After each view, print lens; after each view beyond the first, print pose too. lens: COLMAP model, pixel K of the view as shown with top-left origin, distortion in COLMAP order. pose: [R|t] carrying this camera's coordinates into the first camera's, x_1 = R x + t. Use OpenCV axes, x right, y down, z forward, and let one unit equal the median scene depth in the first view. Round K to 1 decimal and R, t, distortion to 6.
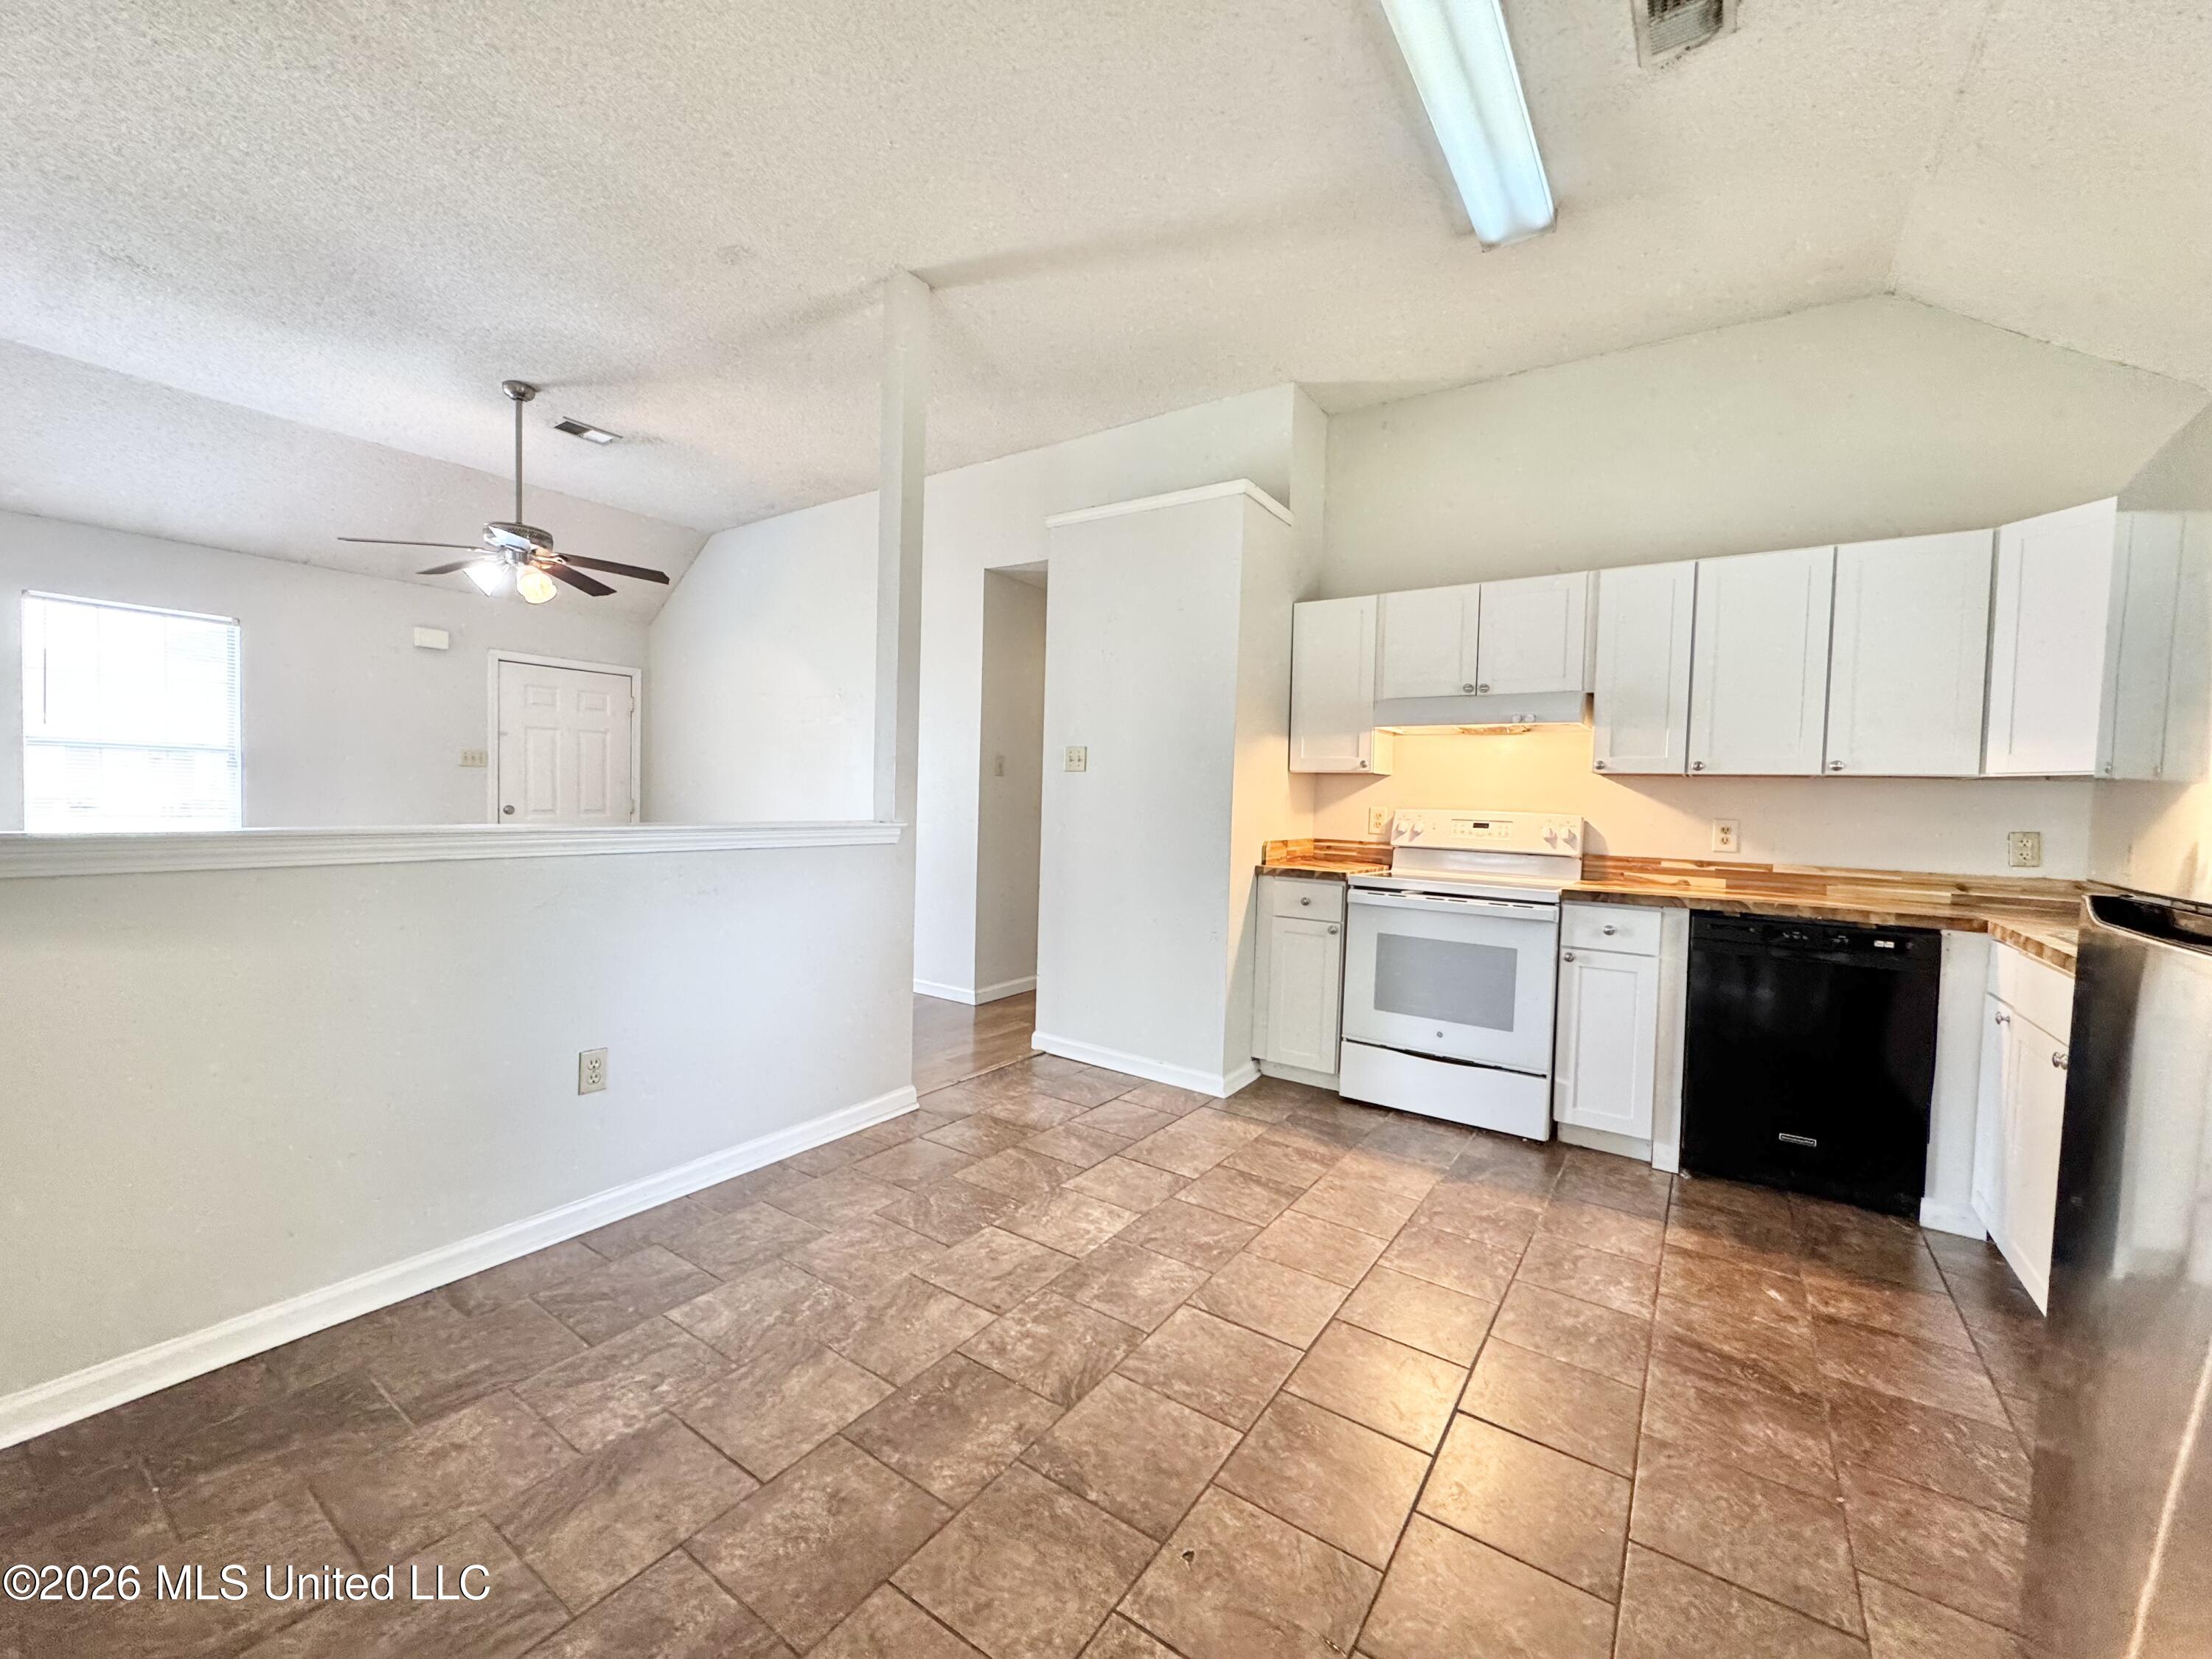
lens RADIAL K [[886.4, 0, 1102.5], [0, 886.4, 828.6], [0, 0, 1]] dist [-0.002949, 0.000316]
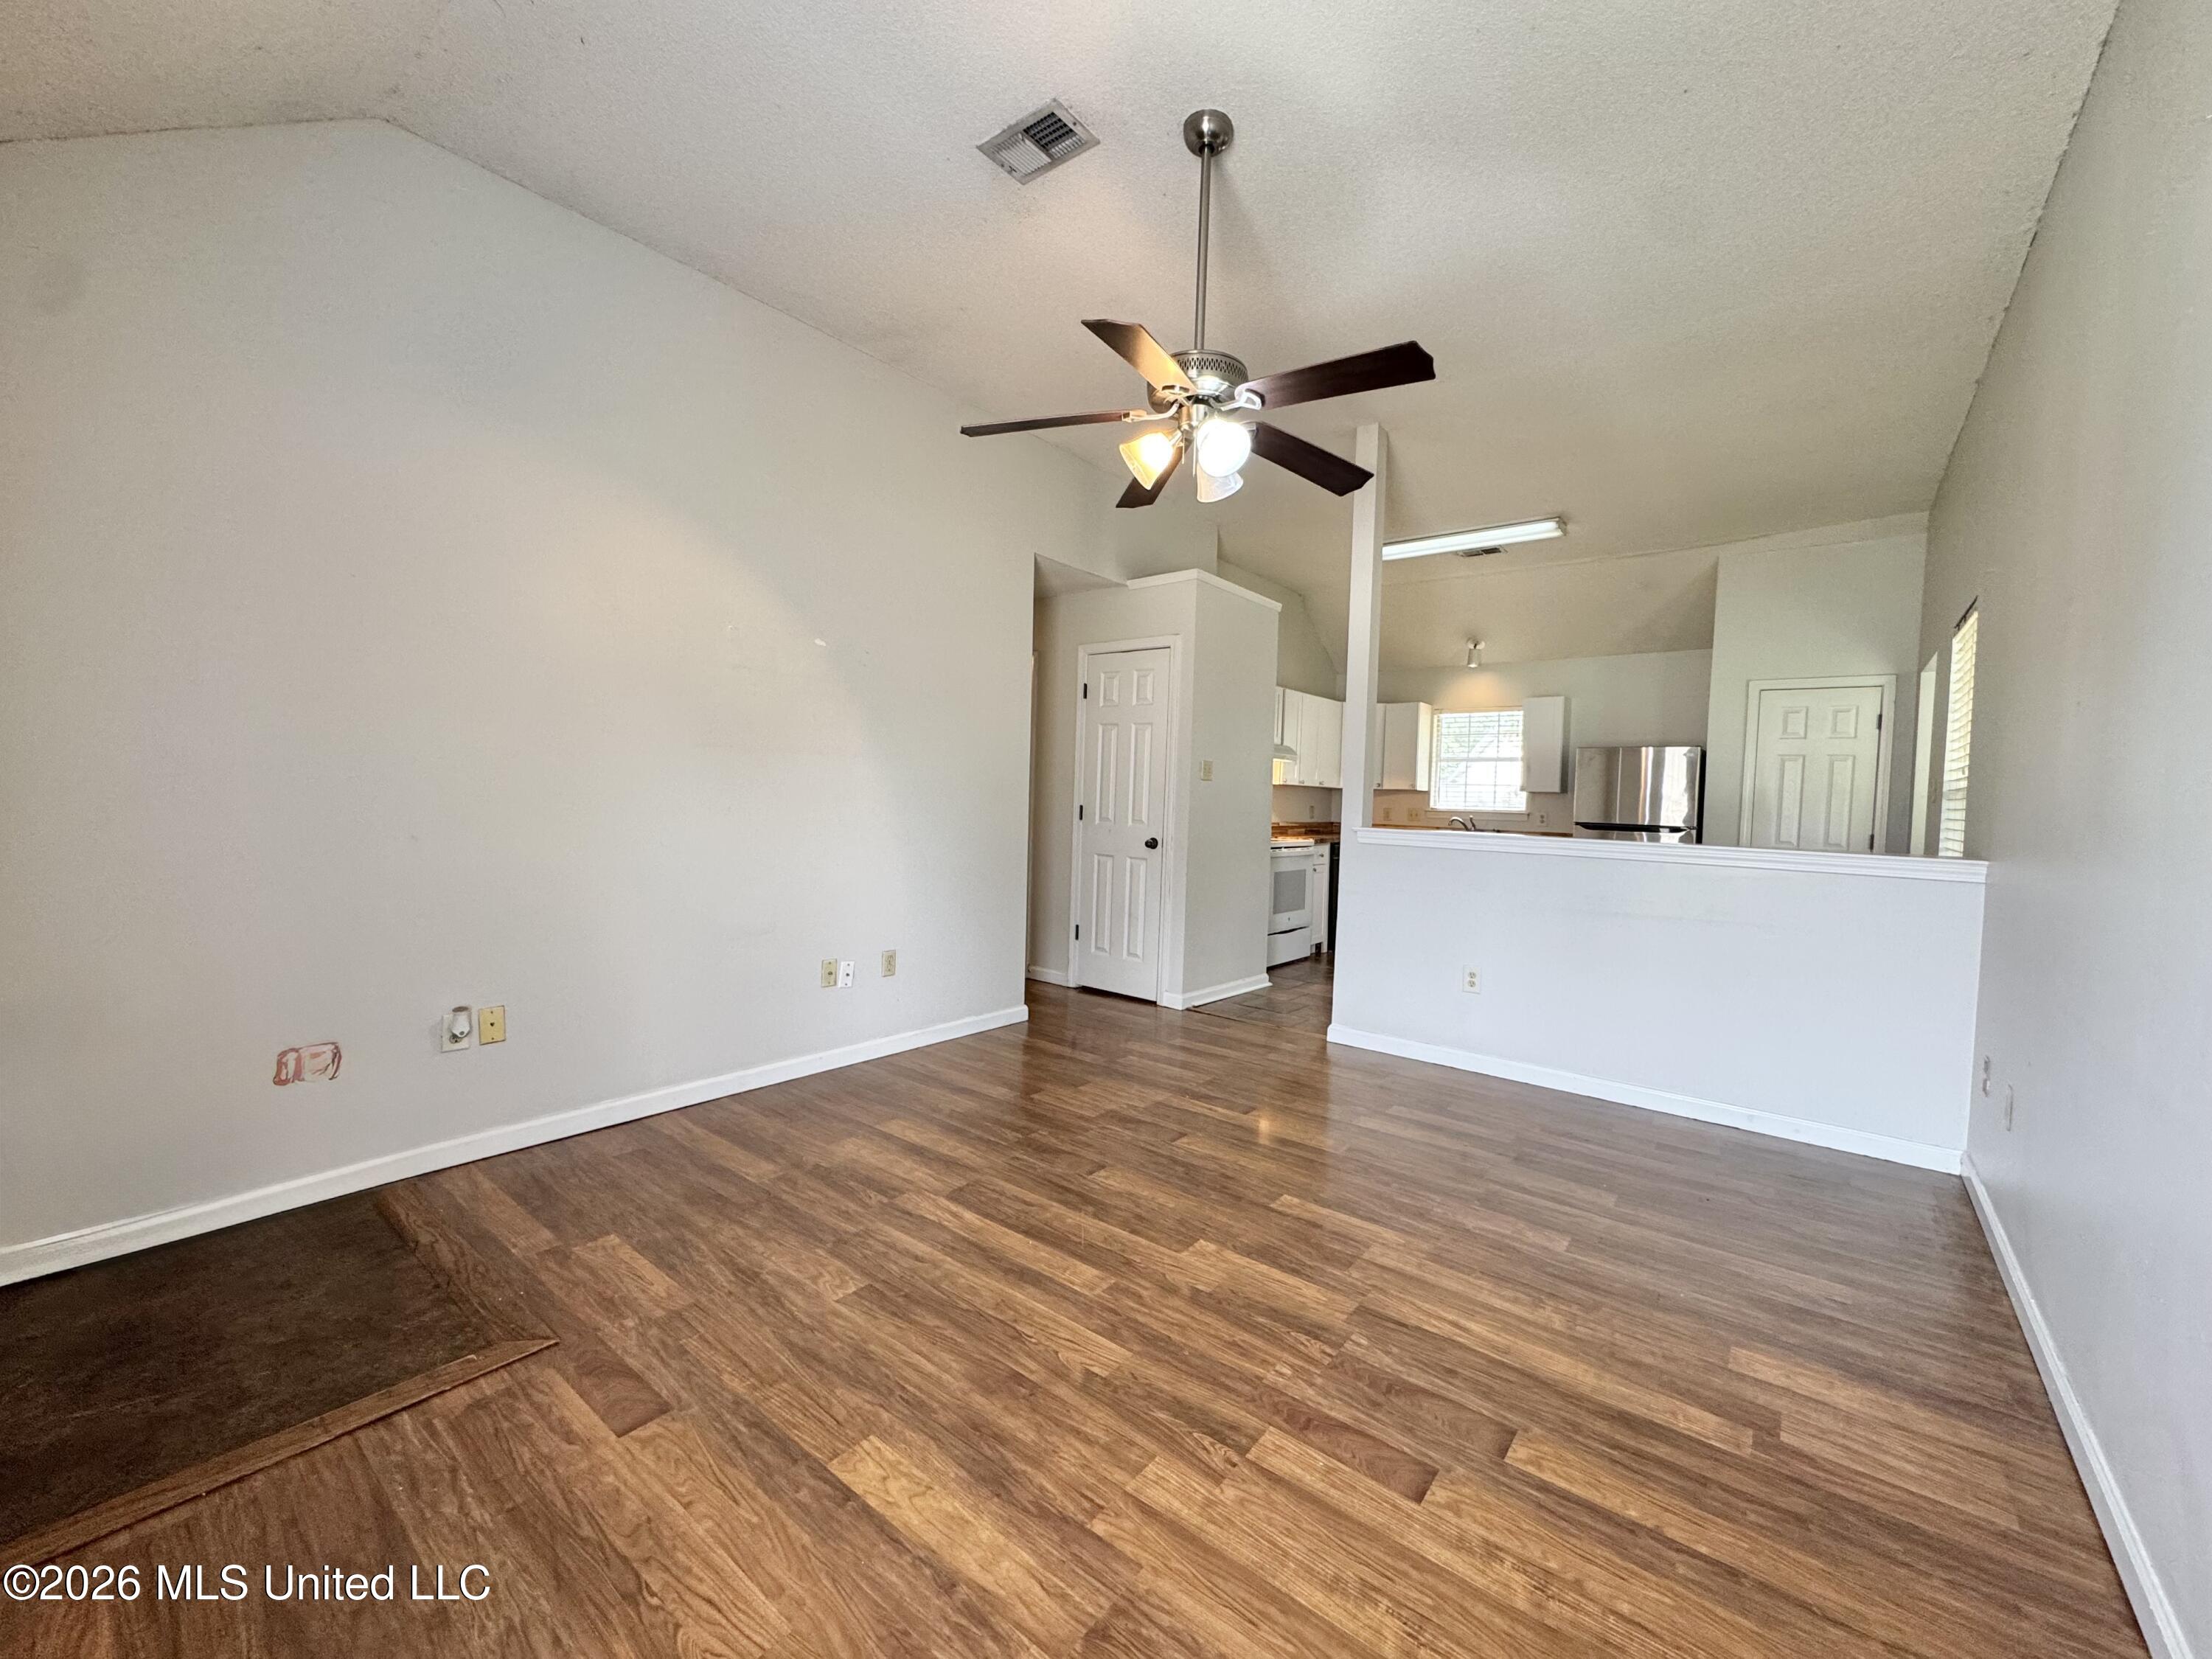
lens RADIAL K [[886.4, 0, 1102.9], [0, 886.4, 831.1], [0, 0, 1]] dist [-0.002949, 0.000316]
pose [[0.072045, -0.064939, 0.995285, -1.801963], [0.006855, 0.997887, 0.064613, -0.103111], [-0.997378, 0.002168, 0.072338, 1.442719]]
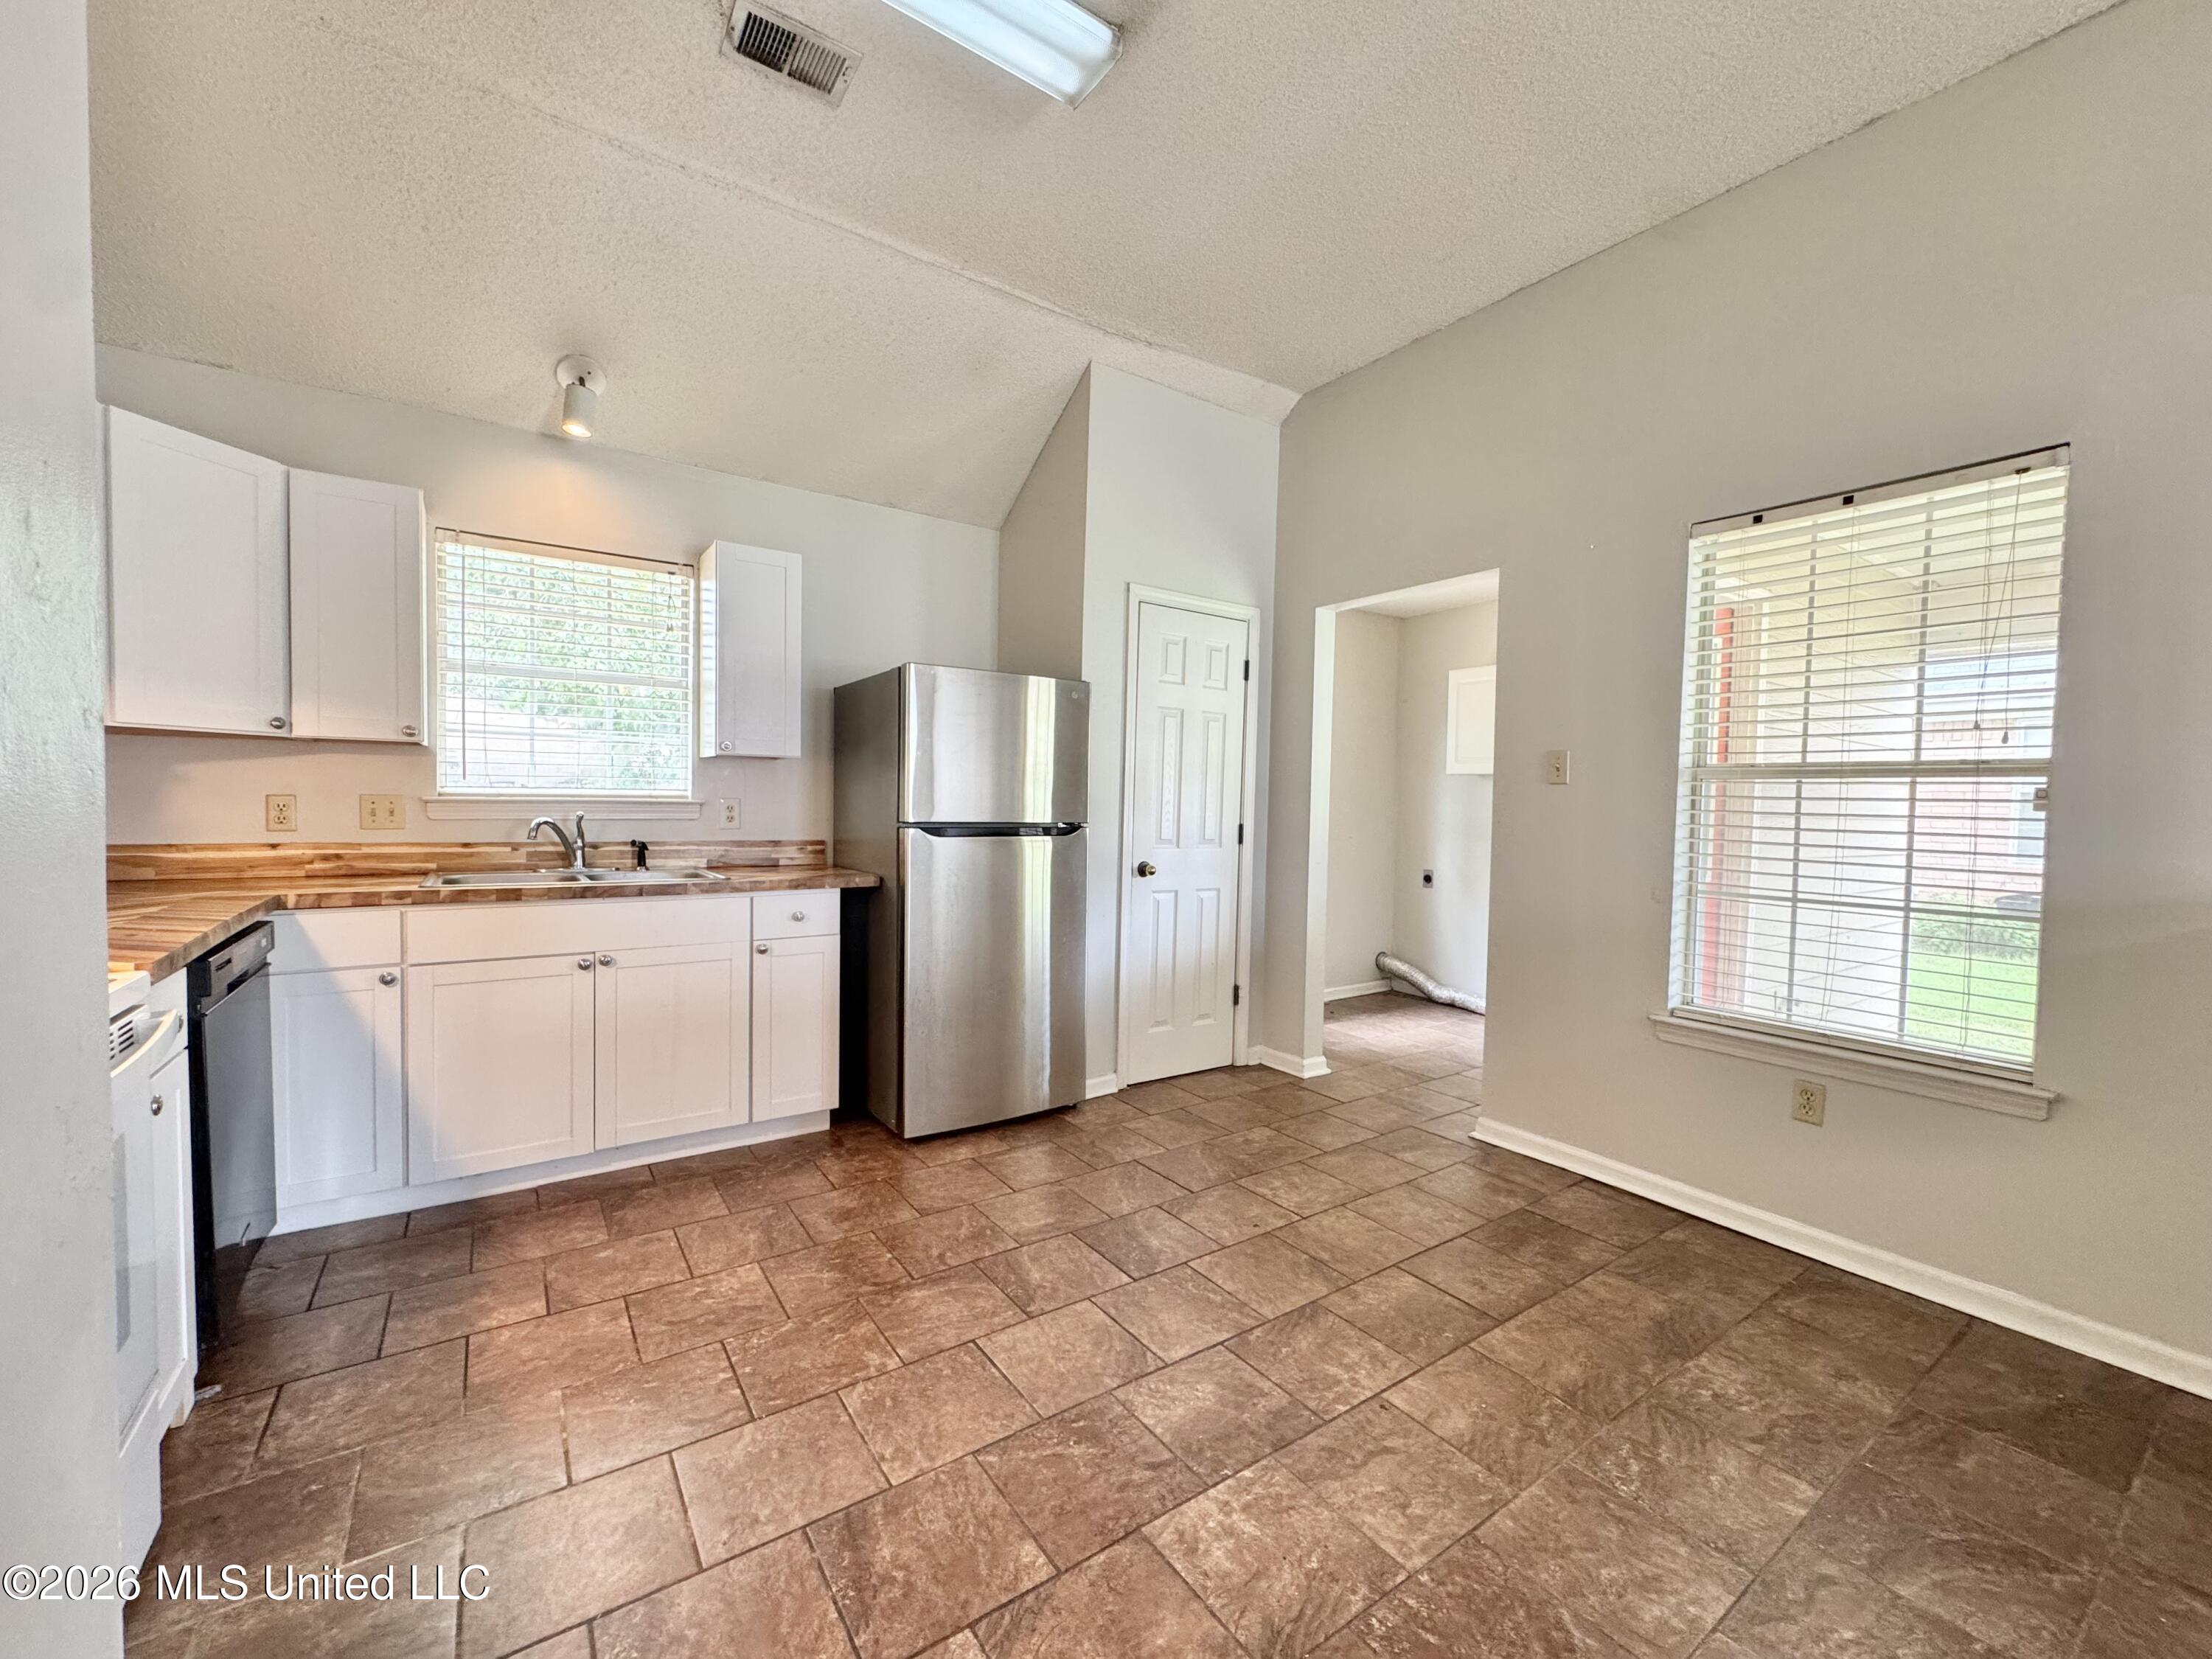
lens RADIAL K [[886.4, 0, 1103.3], [0, 886.4, 829.5], [0, 0, 1]] dist [-0.002949, 0.000316]
pose [[-0.935417, -0.060157, 0.348391, -0.091531], [-0.035244, 0.996376, 0.077419, -0.053974], [-0.351786, 0.060140, -0.934147, 1.313090]]
